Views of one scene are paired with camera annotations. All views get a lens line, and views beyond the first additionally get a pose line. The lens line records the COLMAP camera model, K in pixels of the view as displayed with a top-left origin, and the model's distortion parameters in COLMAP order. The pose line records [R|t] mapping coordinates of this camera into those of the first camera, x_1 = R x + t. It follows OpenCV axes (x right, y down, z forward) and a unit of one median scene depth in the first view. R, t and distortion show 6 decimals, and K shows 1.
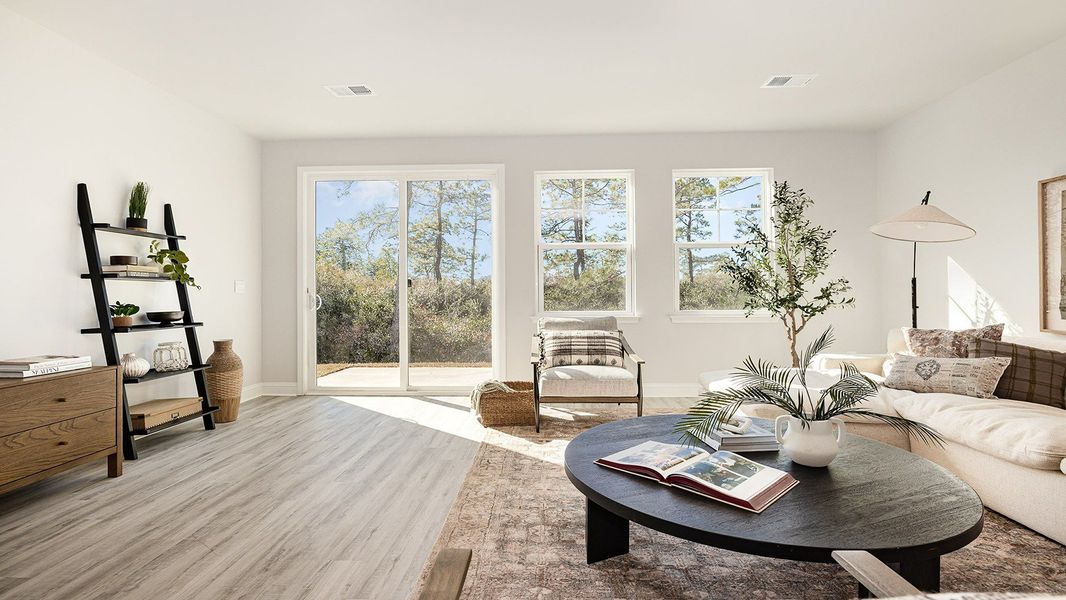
lens RADIAL K [[485.0, 0, 533.1], [0, 485.0, 297.8], [0, 0, 1]] dist [-0.005899, -0.000711]
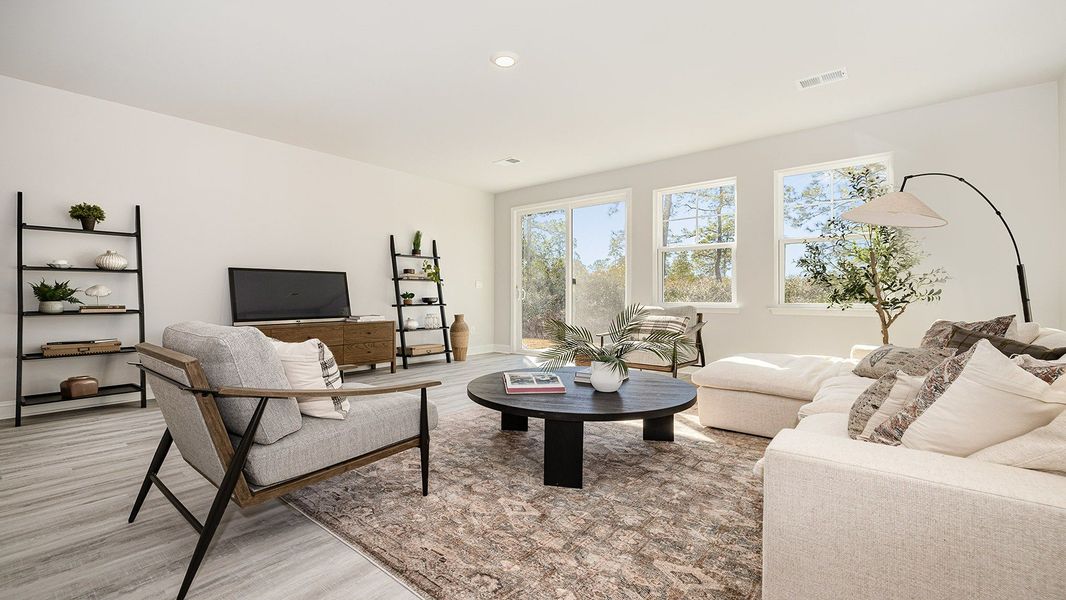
lens RADIAL K [[443.4, 0, 532.3], [0, 443.4, 298.2], [0, 0, 1]] dist [-0.002643, -0.000099]
pose [[0.792852, 0.008514, -0.609354, 0.628125], [-0.006841, 0.999964, 0.005070, 0.020354], [0.609376, 0.000149, 0.792882, -0.137304]]
